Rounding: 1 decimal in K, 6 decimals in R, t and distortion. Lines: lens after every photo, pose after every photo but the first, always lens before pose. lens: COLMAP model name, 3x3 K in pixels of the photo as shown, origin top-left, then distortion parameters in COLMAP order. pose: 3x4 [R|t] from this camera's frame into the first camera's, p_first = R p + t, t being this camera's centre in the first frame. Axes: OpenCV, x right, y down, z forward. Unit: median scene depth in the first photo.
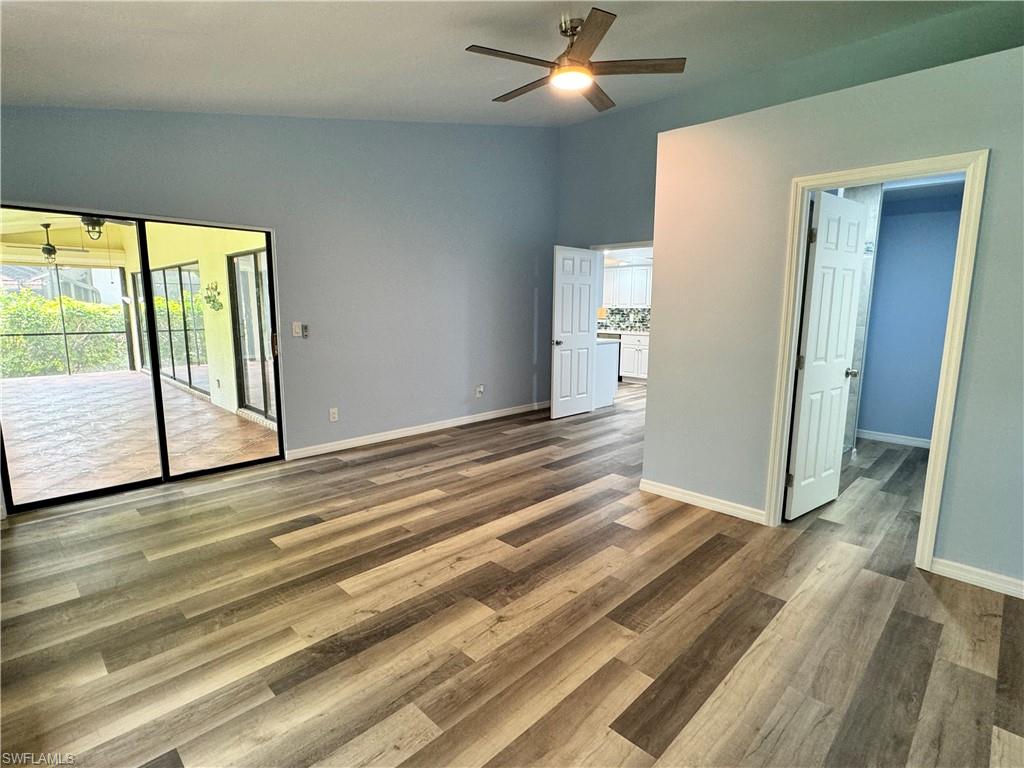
lens RADIAL K [[518.4, 0, 508.0], [0, 518.4, 383.5], [0, 0, 1]] dist [0.003276, 0.001301]
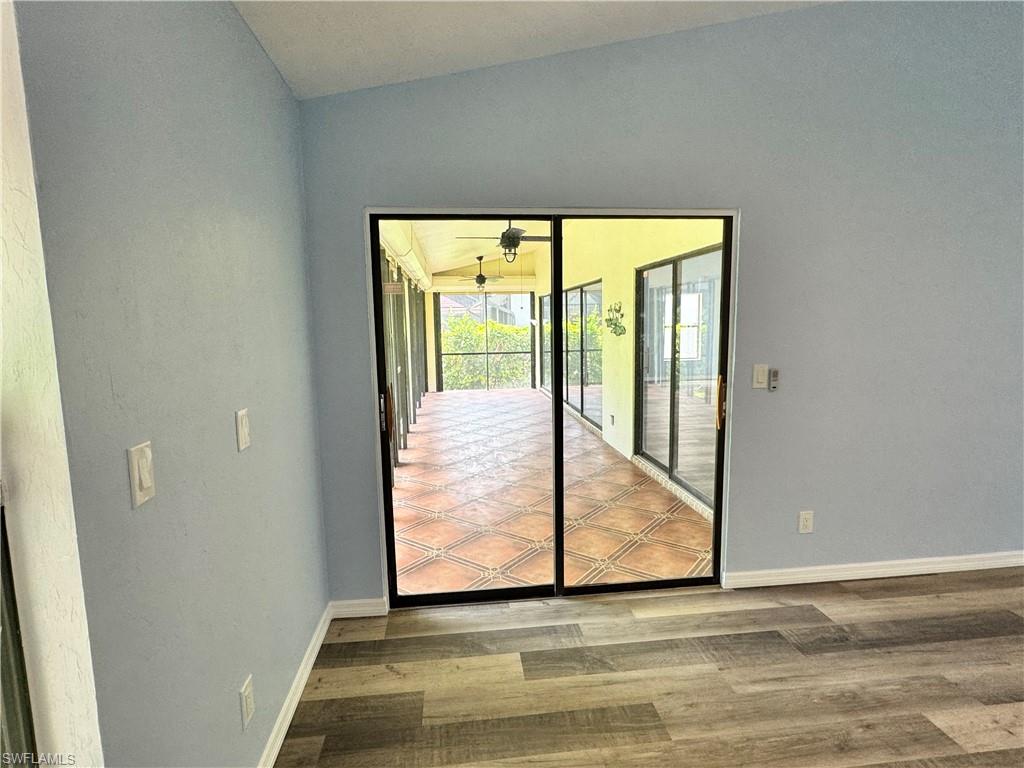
lens RADIAL K [[518.4, 0, 508.0], [0, 518.4, 383.5], [0, 0, 1]] dist [0.003276, 0.001301]
pose [[0.778836, 0.055477, -0.624769, -0.209337], [-0.072674, 0.997354, -0.002035, -0.059714], [0.623003, 0.046990, 0.780807, 0.287644]]
